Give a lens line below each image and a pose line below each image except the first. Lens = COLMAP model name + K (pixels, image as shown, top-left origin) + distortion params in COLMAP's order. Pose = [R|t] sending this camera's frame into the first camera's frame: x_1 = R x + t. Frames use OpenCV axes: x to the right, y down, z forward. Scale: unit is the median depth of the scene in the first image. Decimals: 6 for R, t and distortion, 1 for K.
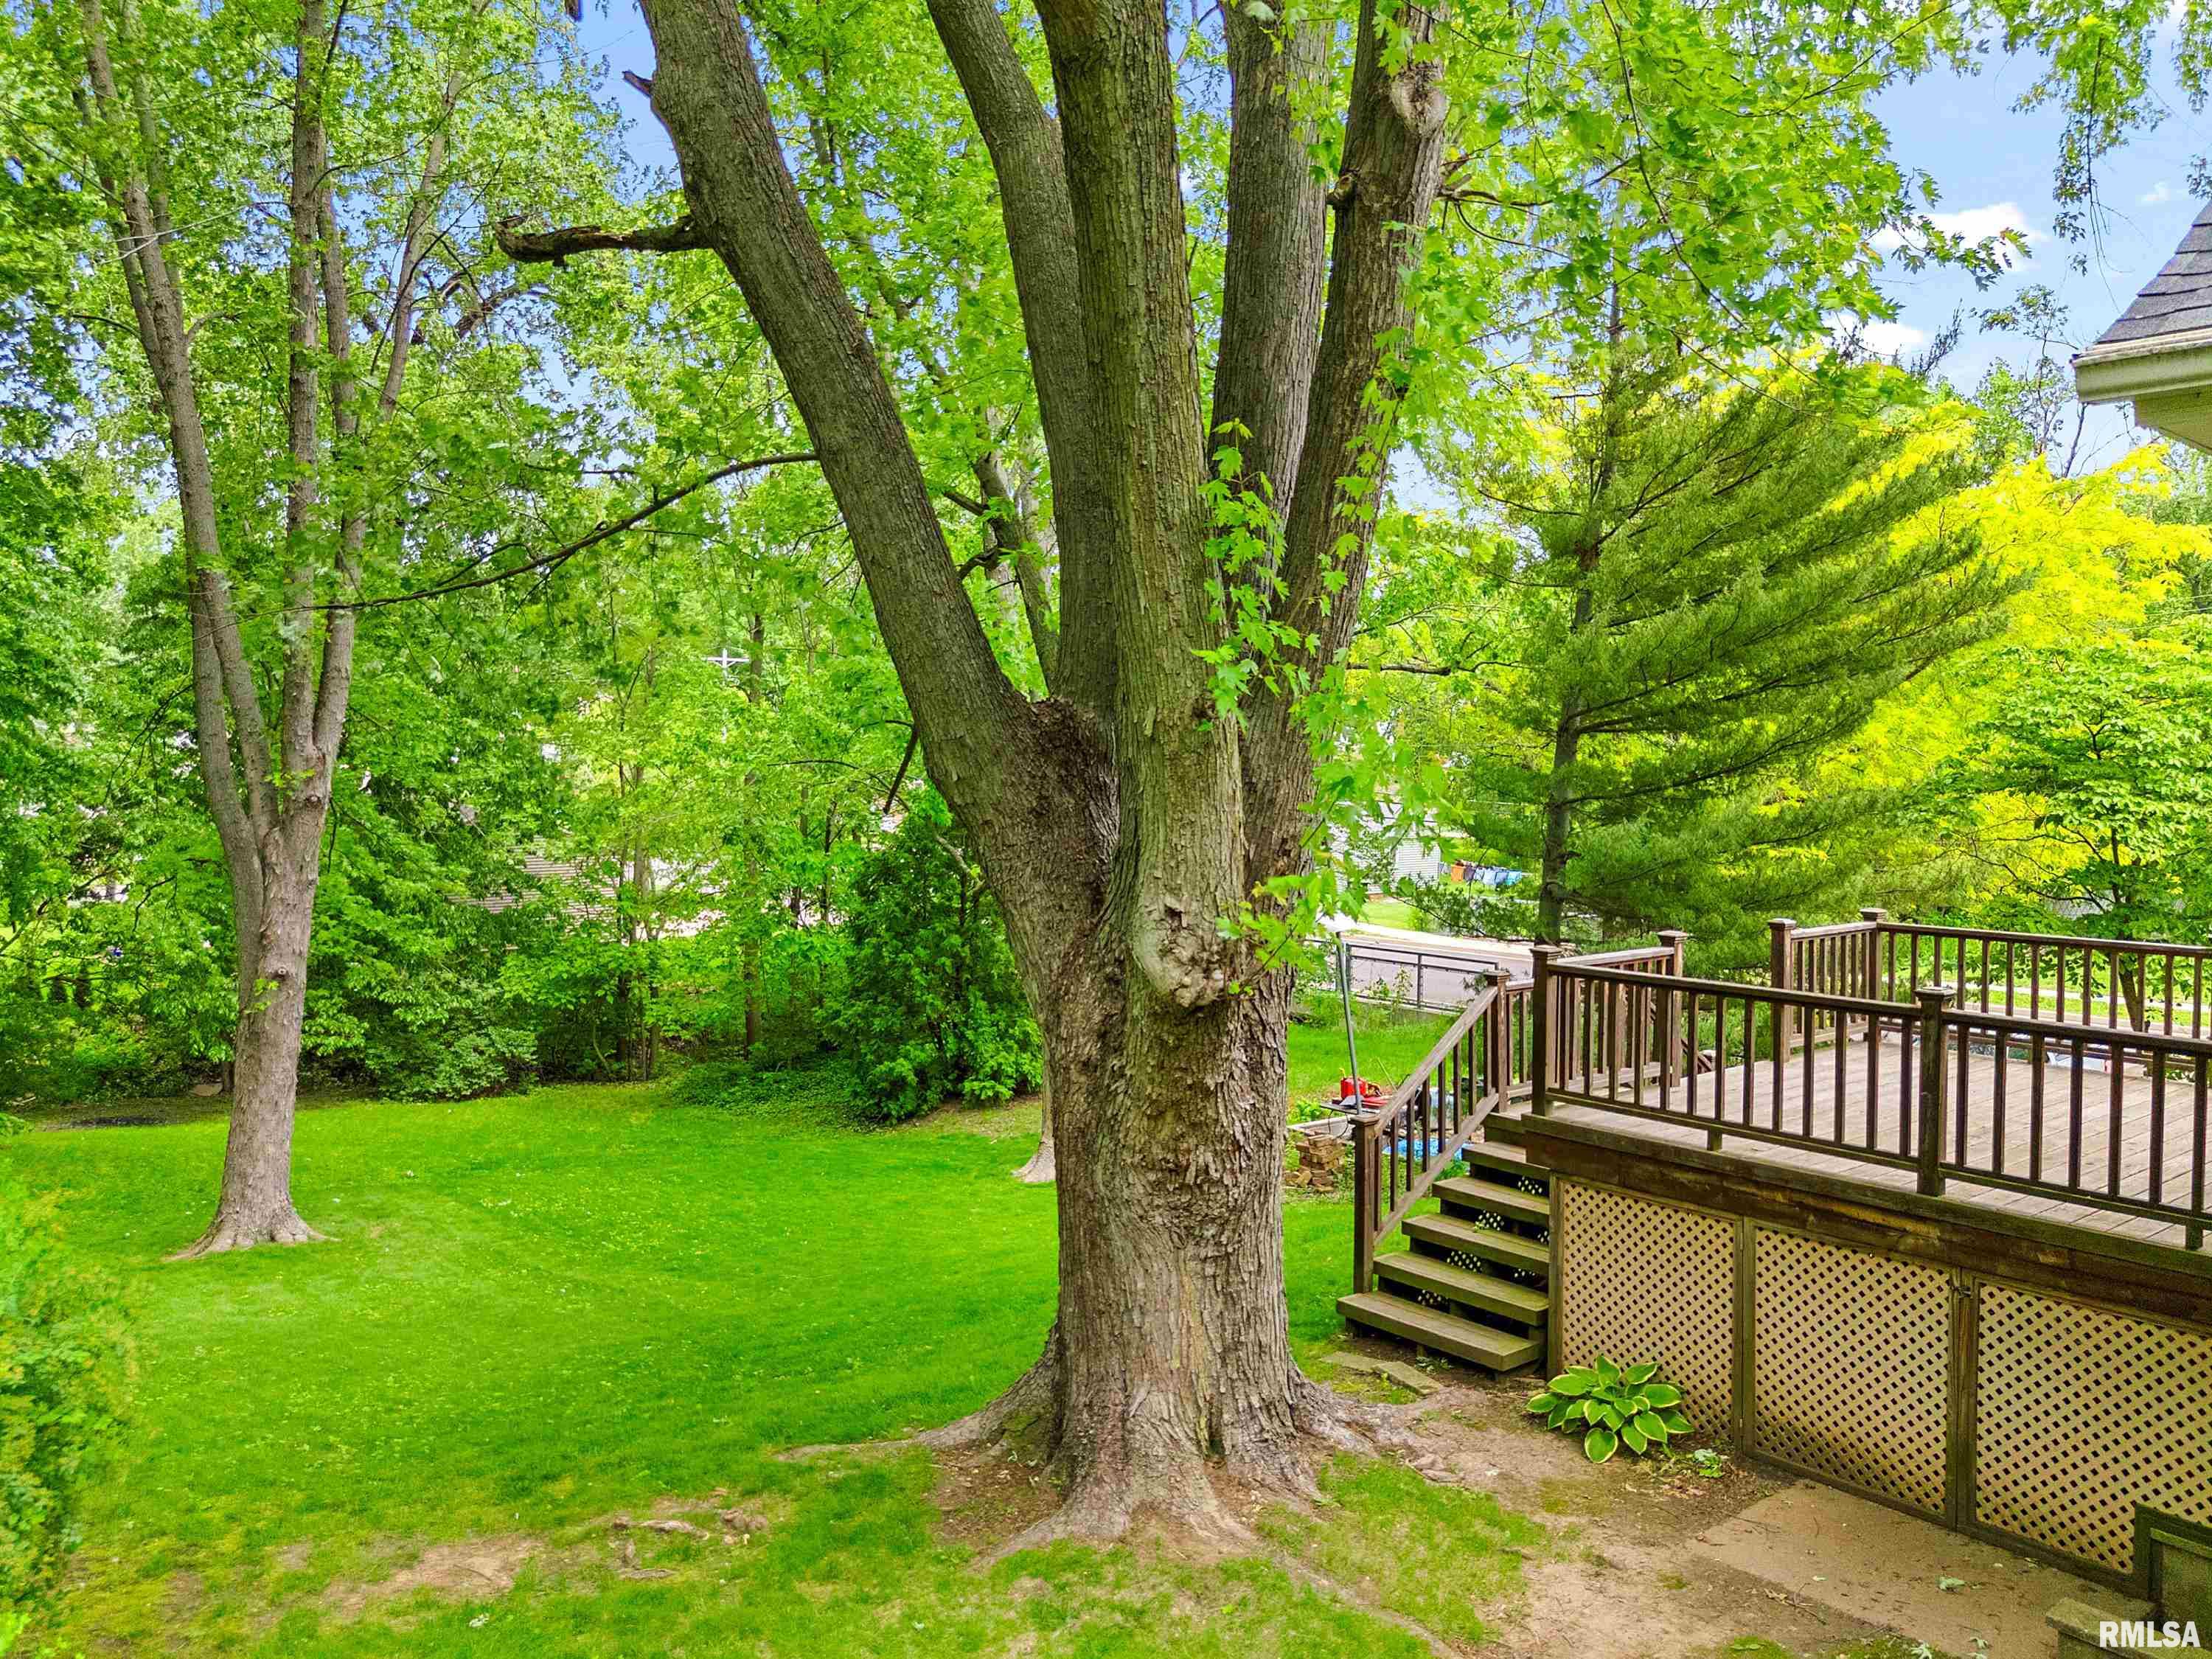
lens RADIAL K [[1642.4, 0, 1111.0], [0, 1642.4, 825.6], [0, 0, 1]] dist [0.046002, -0.001159]
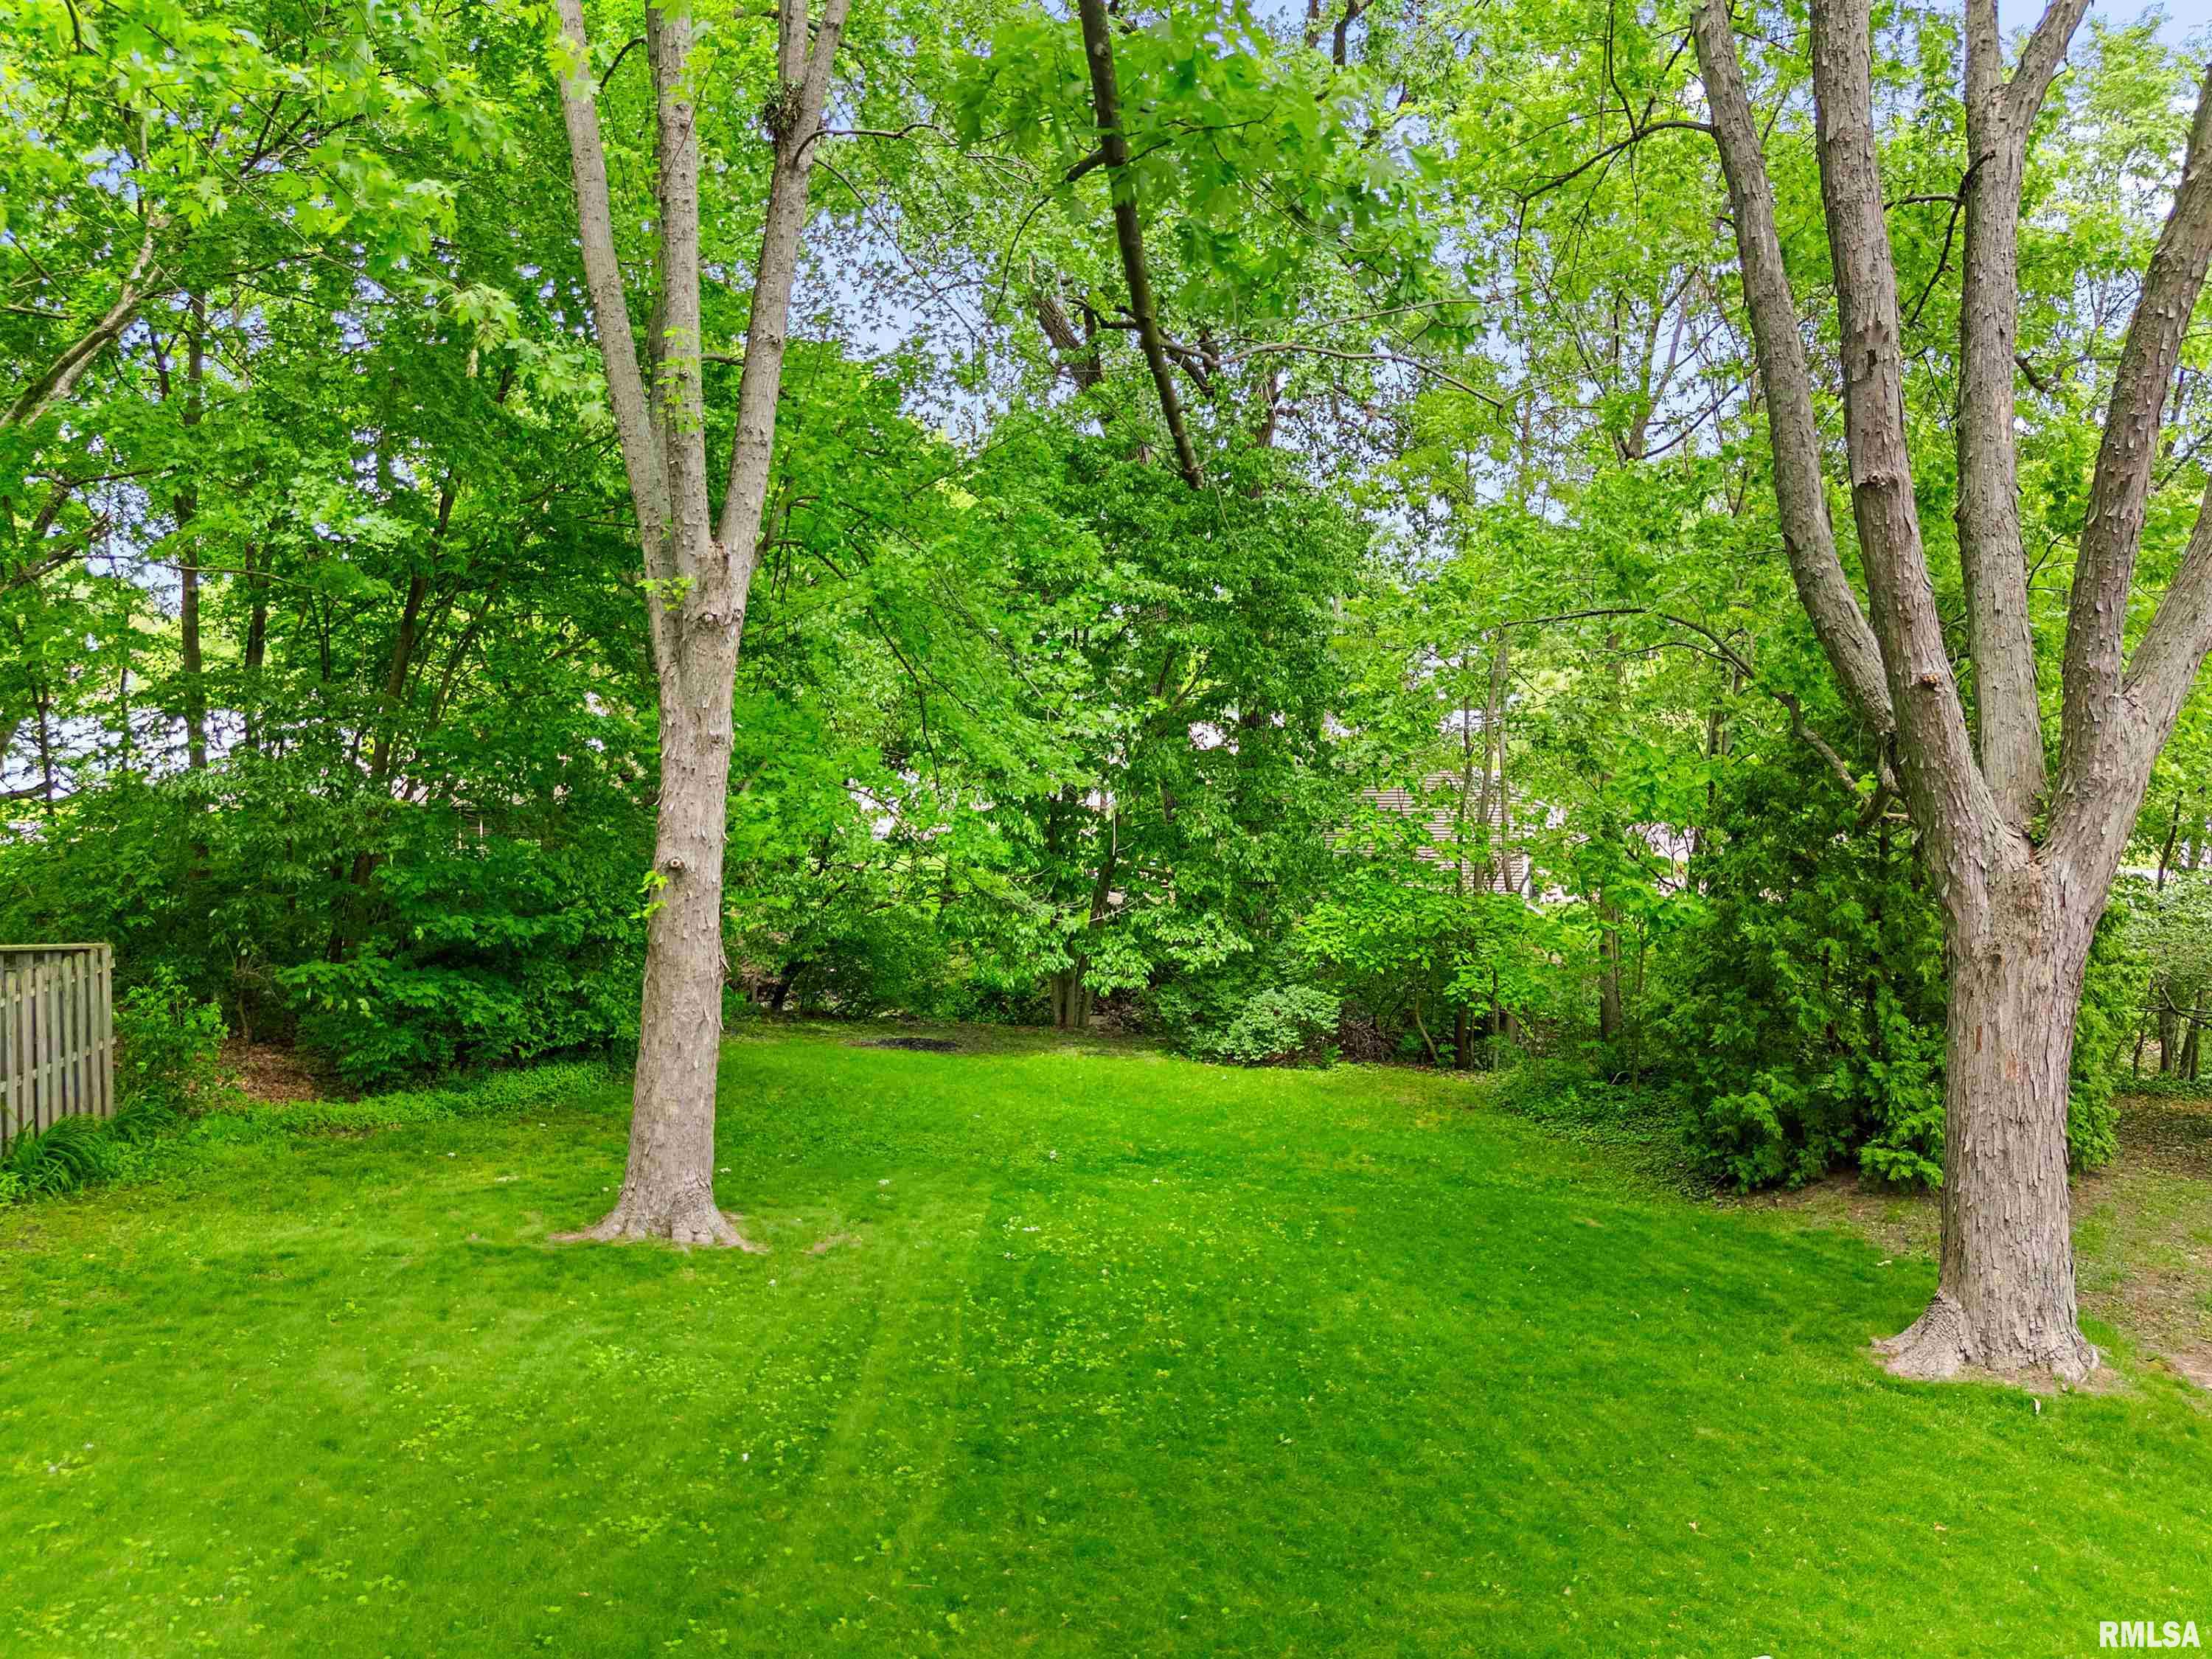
lens RADIAL K [[1642.4, 0, 1097.0], [0, 1642.4, 821.7], [0, 0, 1]] dist [0.046002, -0.001159]
pose [[0.808624, 0.036259, -0.587207, 0.037420], [-0.029287, 0.999342, 0.021378, 0.031171], [0.587596, -0.000089, 0.809154, 0.334429]]
